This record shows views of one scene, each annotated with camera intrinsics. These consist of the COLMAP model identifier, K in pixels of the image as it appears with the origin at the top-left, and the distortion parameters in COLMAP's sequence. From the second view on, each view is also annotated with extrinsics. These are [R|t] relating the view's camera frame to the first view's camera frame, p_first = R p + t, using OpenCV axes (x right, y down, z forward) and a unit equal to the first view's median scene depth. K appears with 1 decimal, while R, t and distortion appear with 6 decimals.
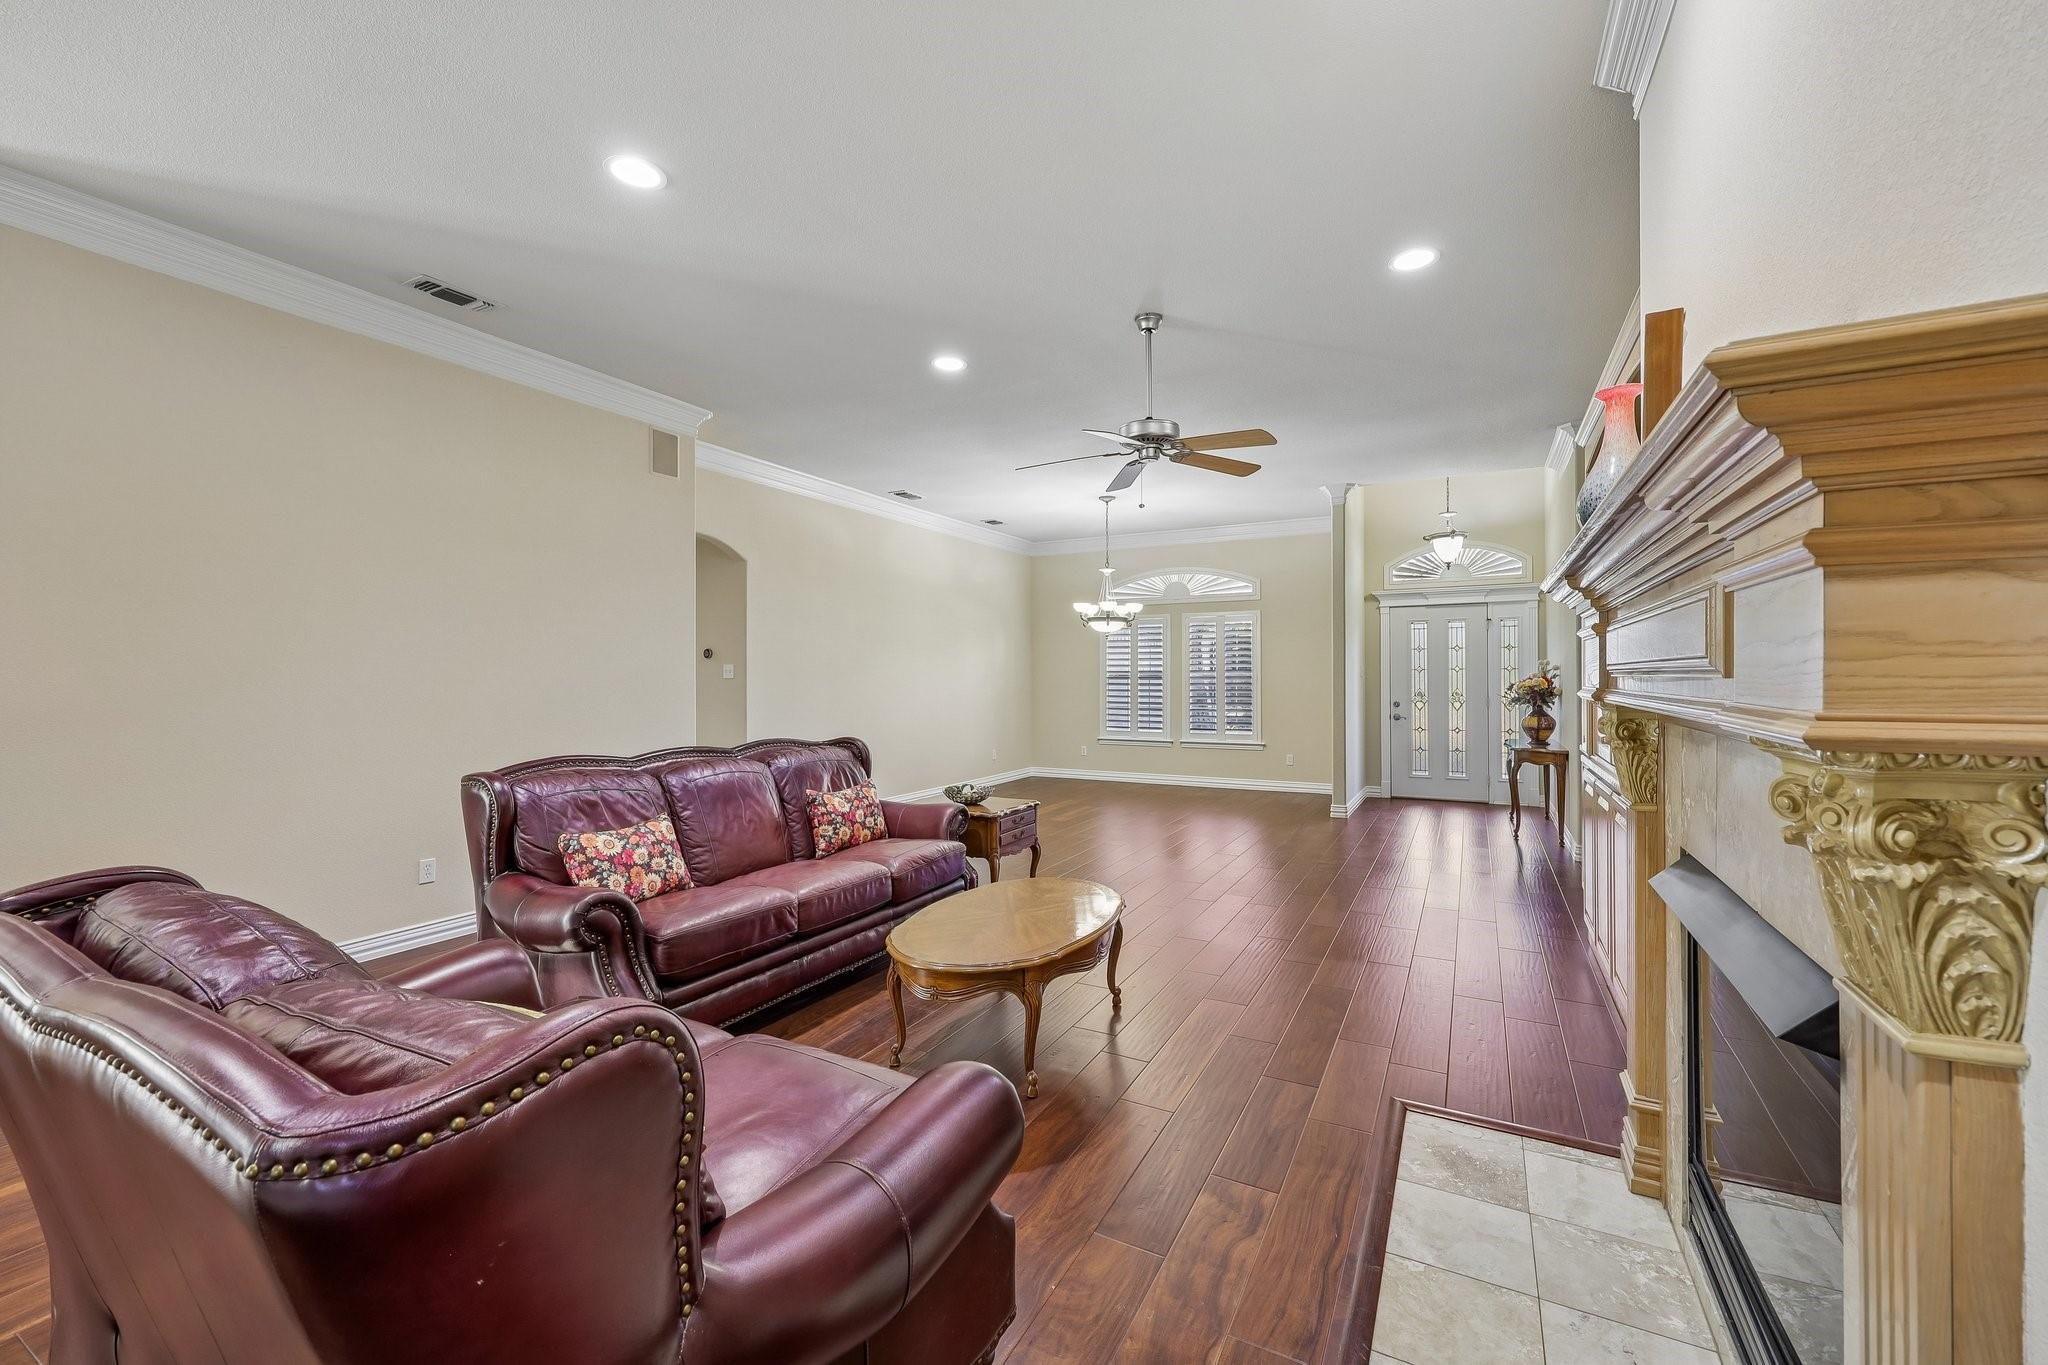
lens RADIAL K [[820.1, 0, 1030.4], [0, 820.1, 670.0], [0, 0, 1]] dist [-0.001557, -0.000132]
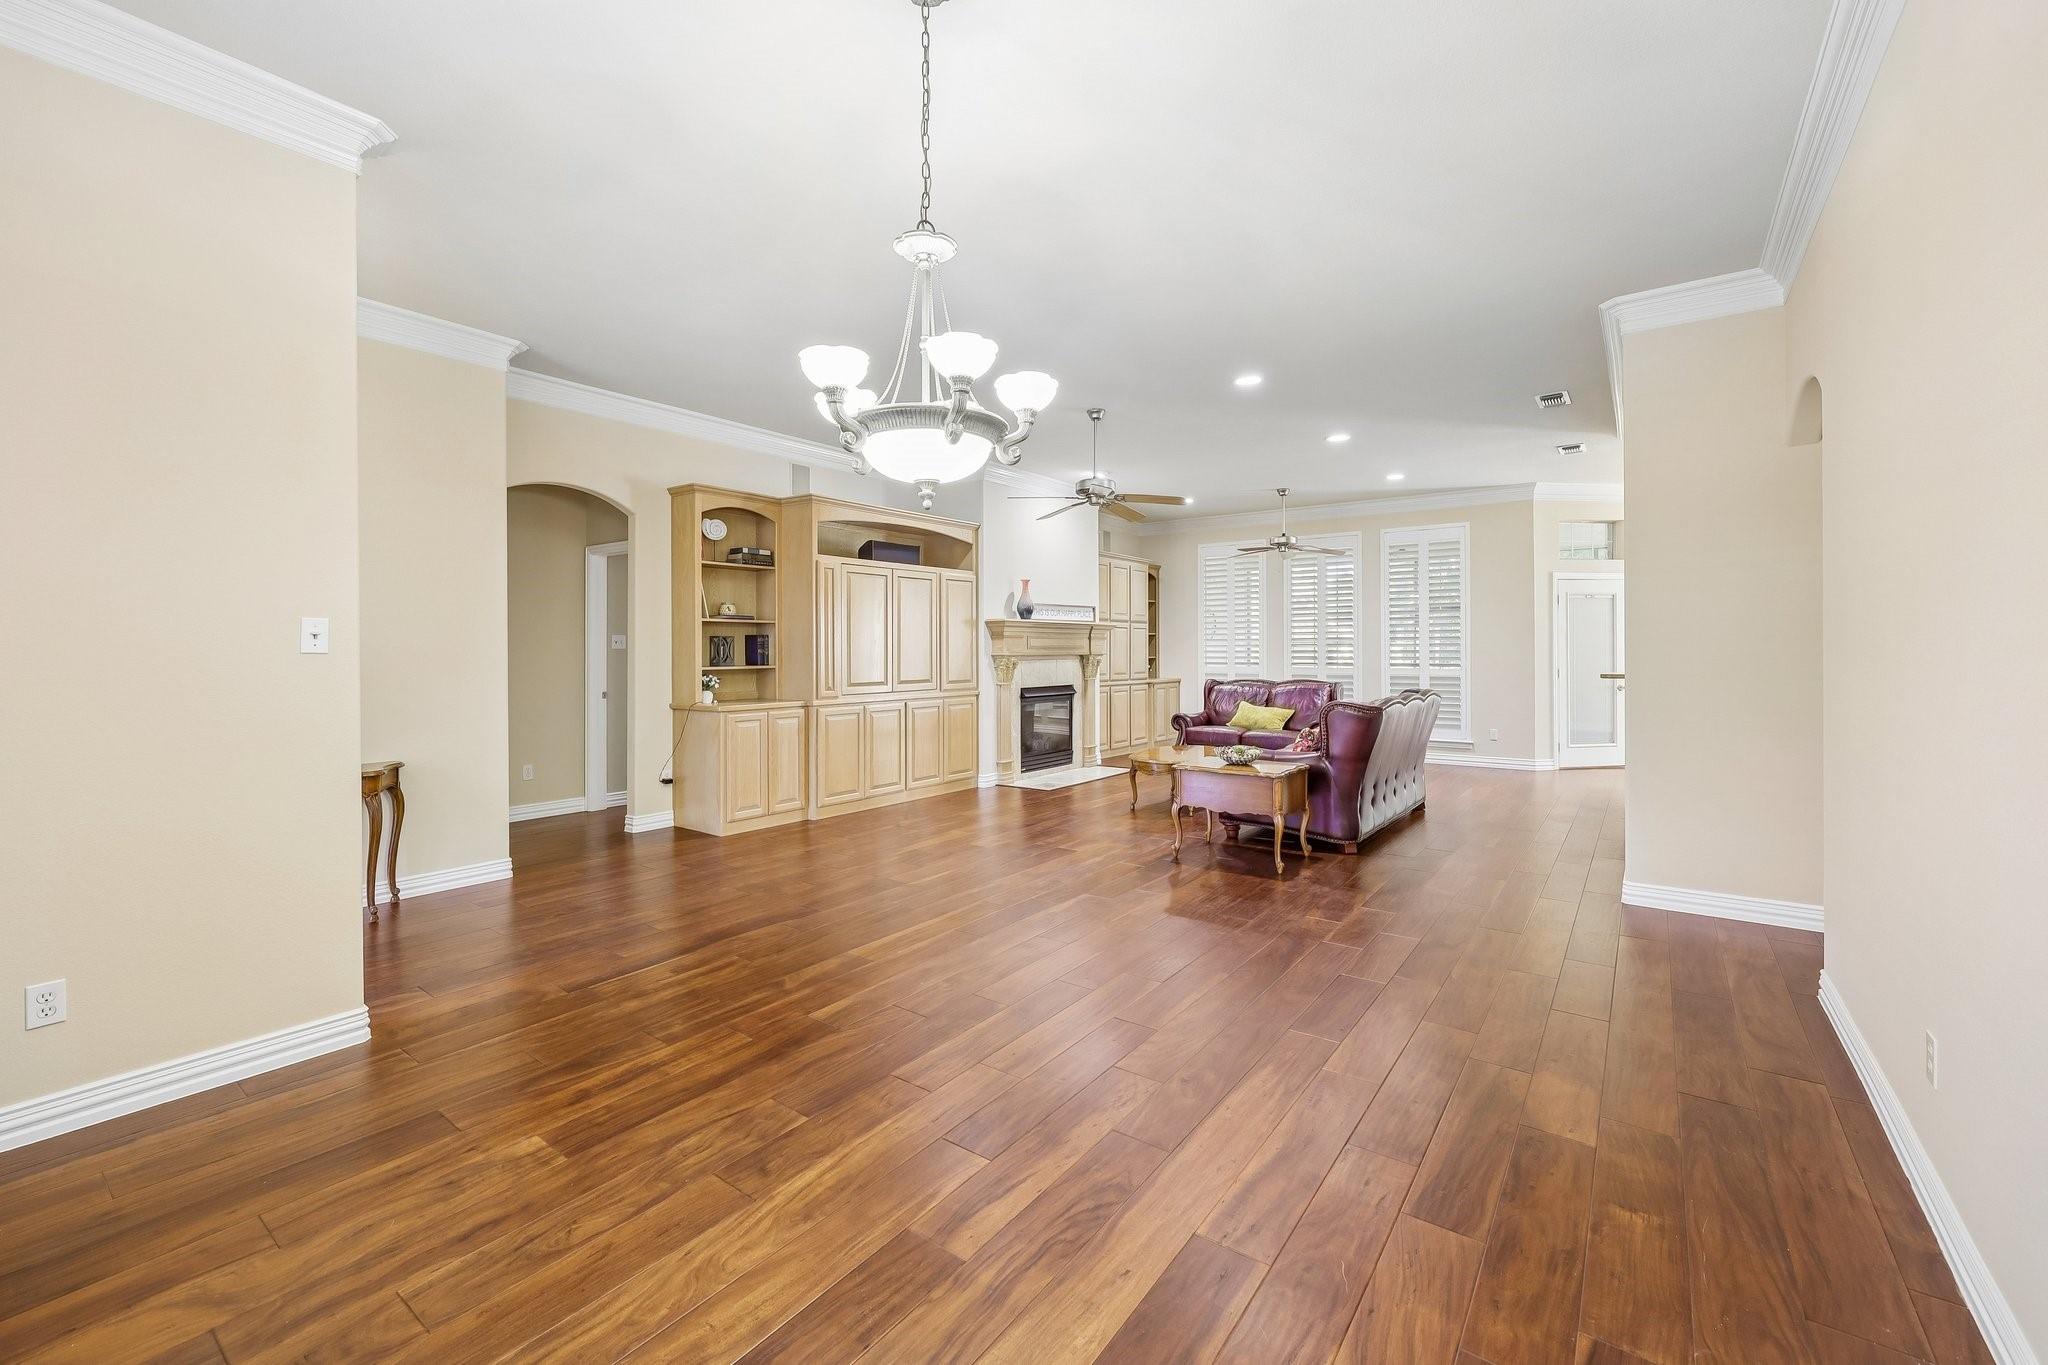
lens RADIAL K [[836.8, 0, 1030.0], [0, 836.8, 642.7], [0, 0, 1]] dist [0.007915, 0.000031]
pose [[-0.988555, 0.008148, 0.150641, 0.018793], [0.006105, 0.999883, -0.014020, 0.010314], [-0.150738, -0.012940, -0.988489, 1.233052]]
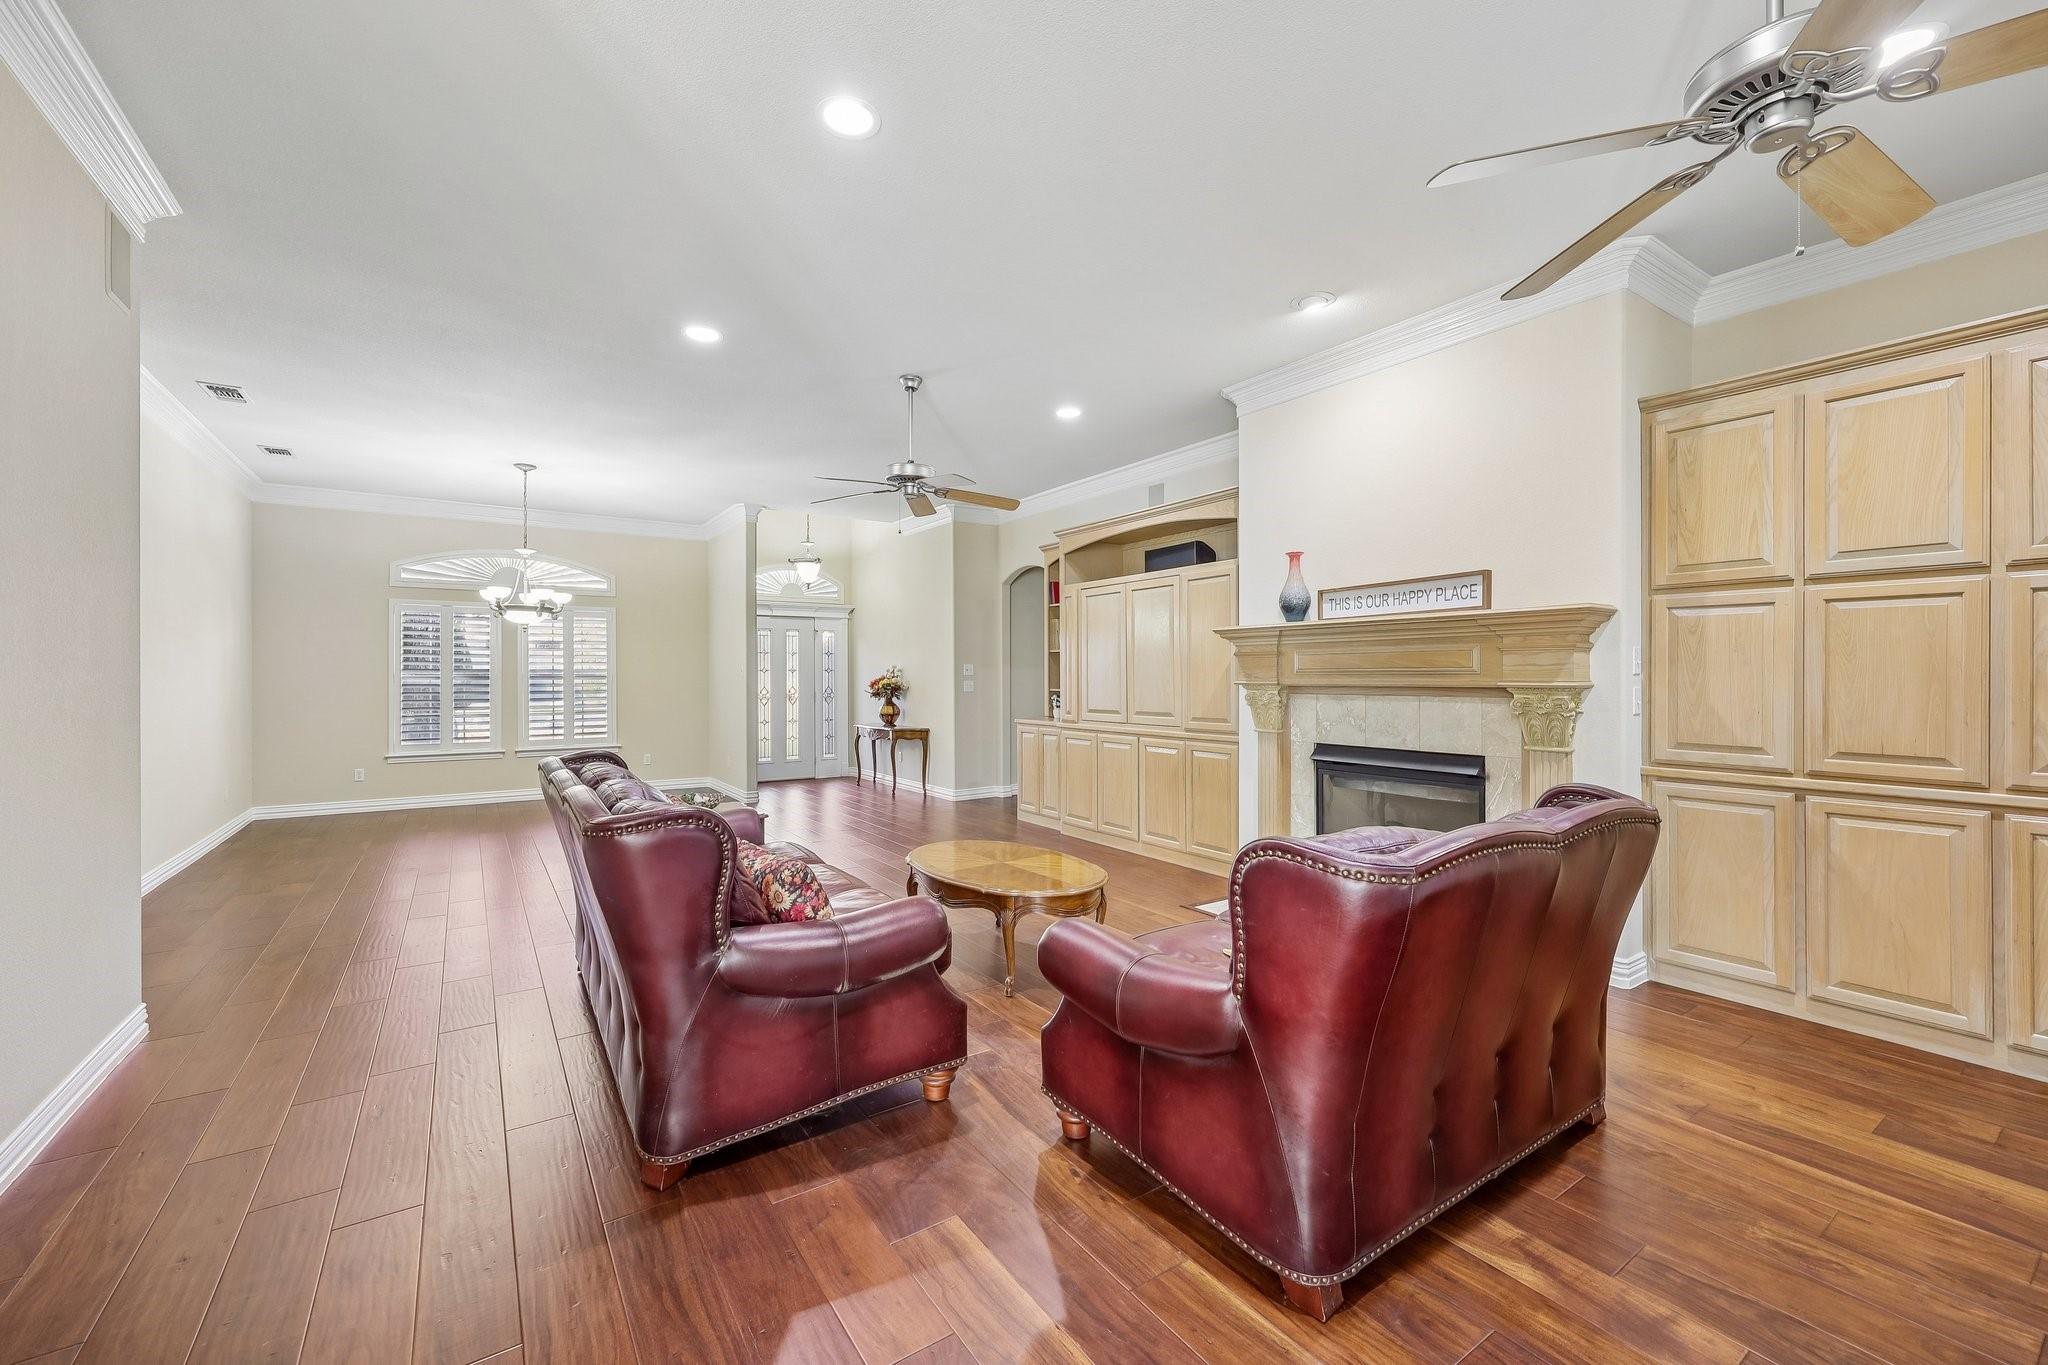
lens RADIAL K [[820.1, 0, 1030.4], [0, 820.1, 670.0], [0, 0, 1]] dist [-0.001557, -0.000132]
pose [[0.460916, 0.008318, 0.887405, -0.408594], [-0.003855, 0.999965, -0.007371, 0.005809], [-0.887435, -0.000024, 0.460932, 0.136725]]
